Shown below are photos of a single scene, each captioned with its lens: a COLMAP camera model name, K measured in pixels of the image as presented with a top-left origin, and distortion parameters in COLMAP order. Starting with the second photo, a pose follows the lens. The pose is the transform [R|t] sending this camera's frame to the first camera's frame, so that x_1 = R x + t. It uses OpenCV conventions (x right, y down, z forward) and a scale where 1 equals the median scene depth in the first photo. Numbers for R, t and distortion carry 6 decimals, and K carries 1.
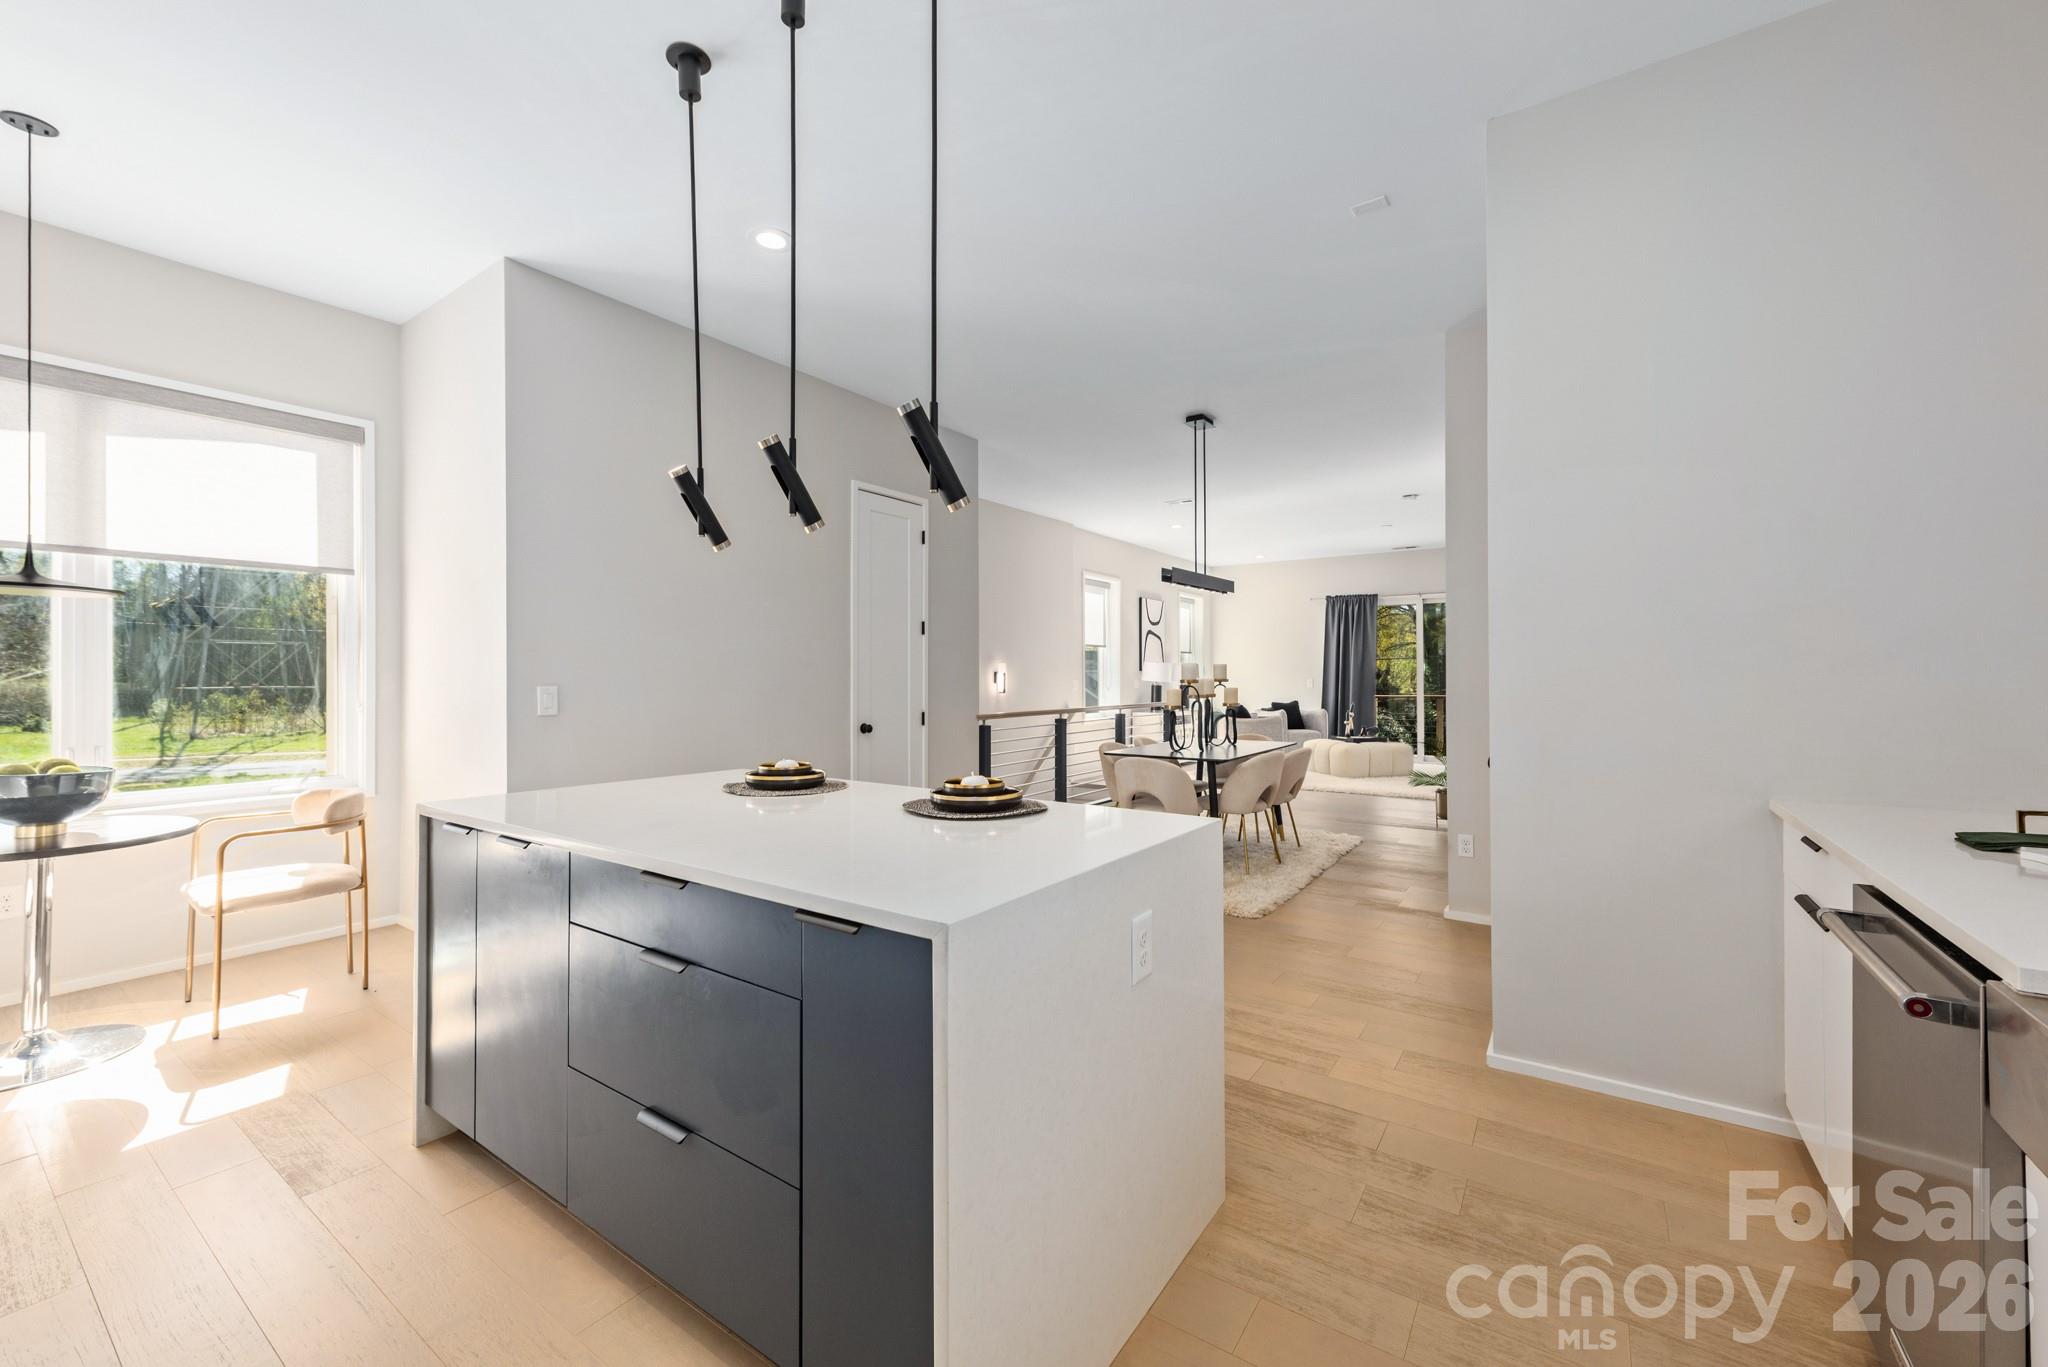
lens RADIAL K [[799.4, 0, 1031.9], [0, 799.4, 673.5], [0, 0, 1]] dist [0.005841, -0.001190]
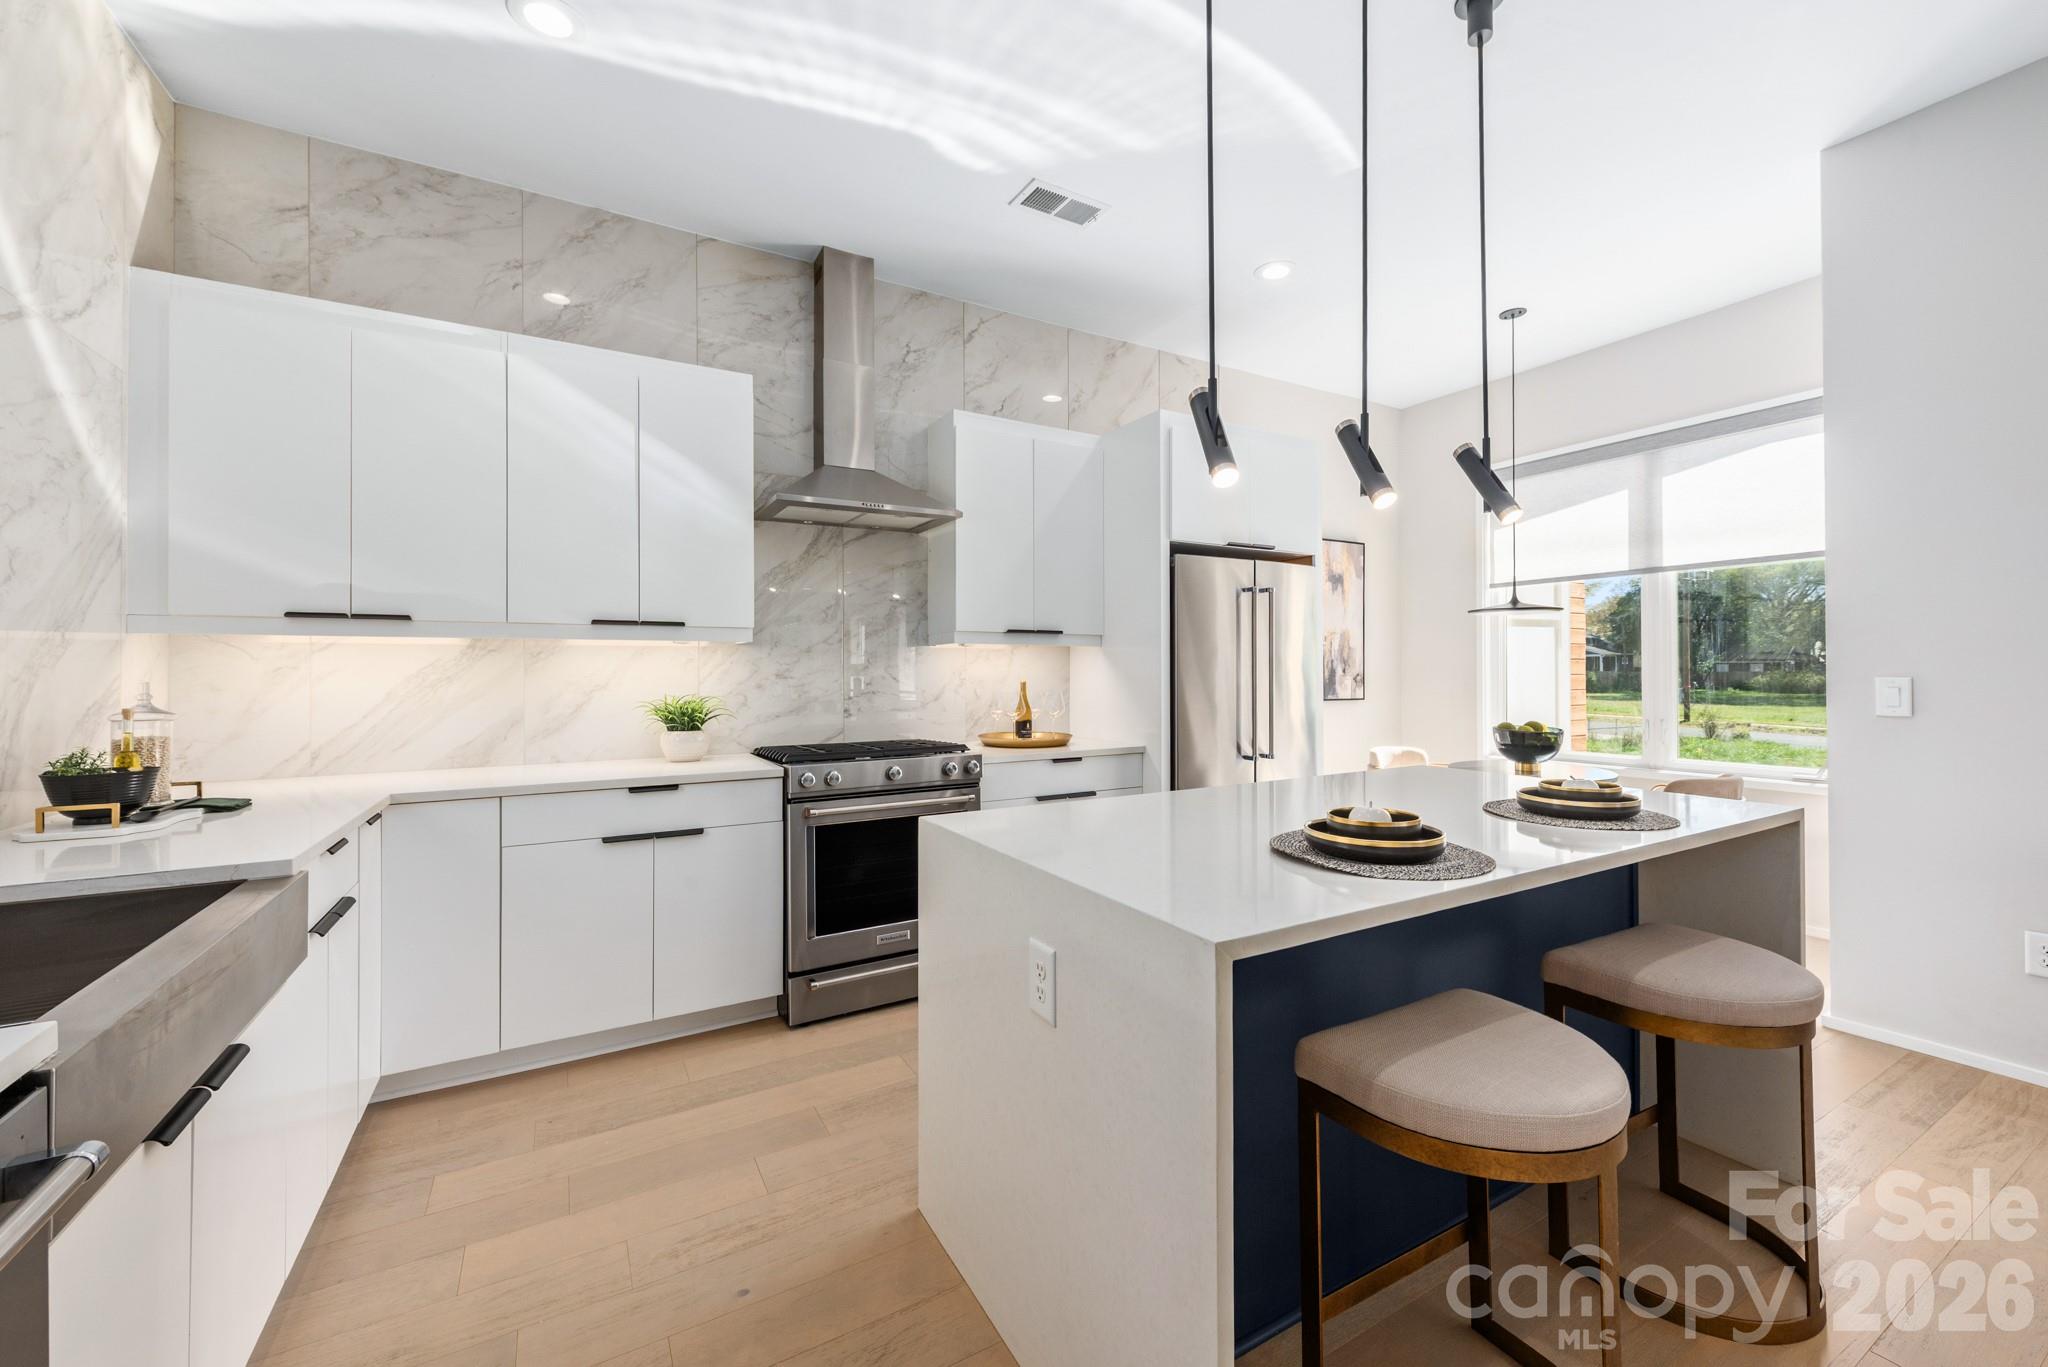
lens RADIAL K [[799.4, 0, 1038.4], [0, 799.4, 670.5], [0, 0, 1]] dist [0.005841, -0.001190]
pose [[-0.426720, 0.004483, -0.904373, 0.187076], [0.010357, 0.999946, 0.000070, 0.000556], [0.904324, -0.009337, -0.426744, 0.276153]]
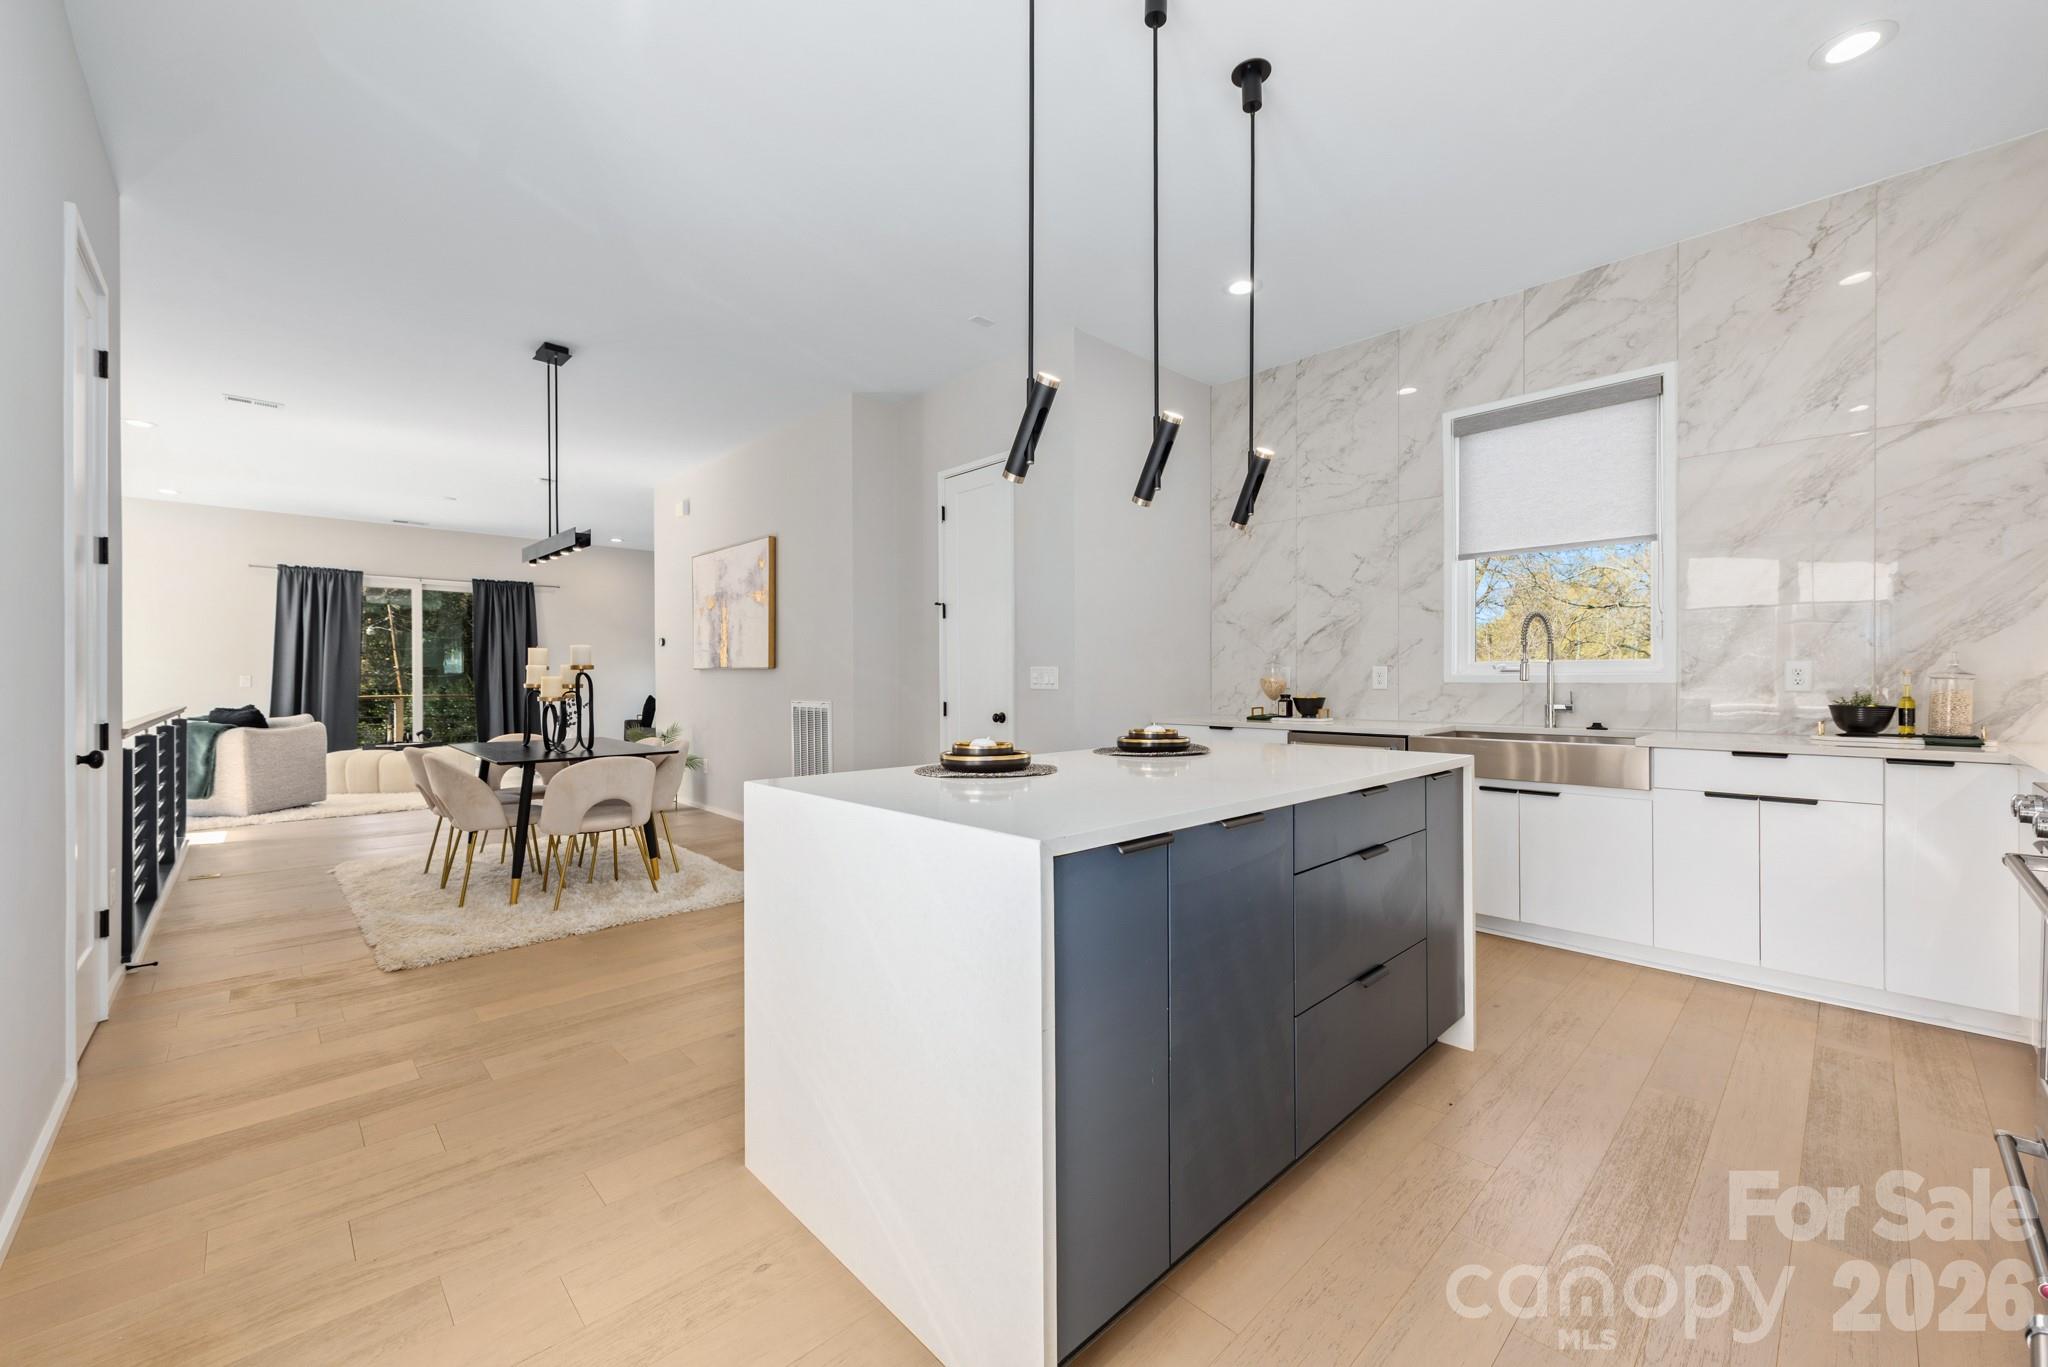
lens RADIAL K [[799.4, 0, 1041.7], [0, 799.4, 678.4], [0, 0, 1]] dist [0.005841, -0.001190]
pose [[0.188875, 0.001082, 0.982001, -0.372167], [-0.001722, 0.999998, -0.000771, 0.014475], [-0.982000, -0.001546, 0.188877, 0.249313]]
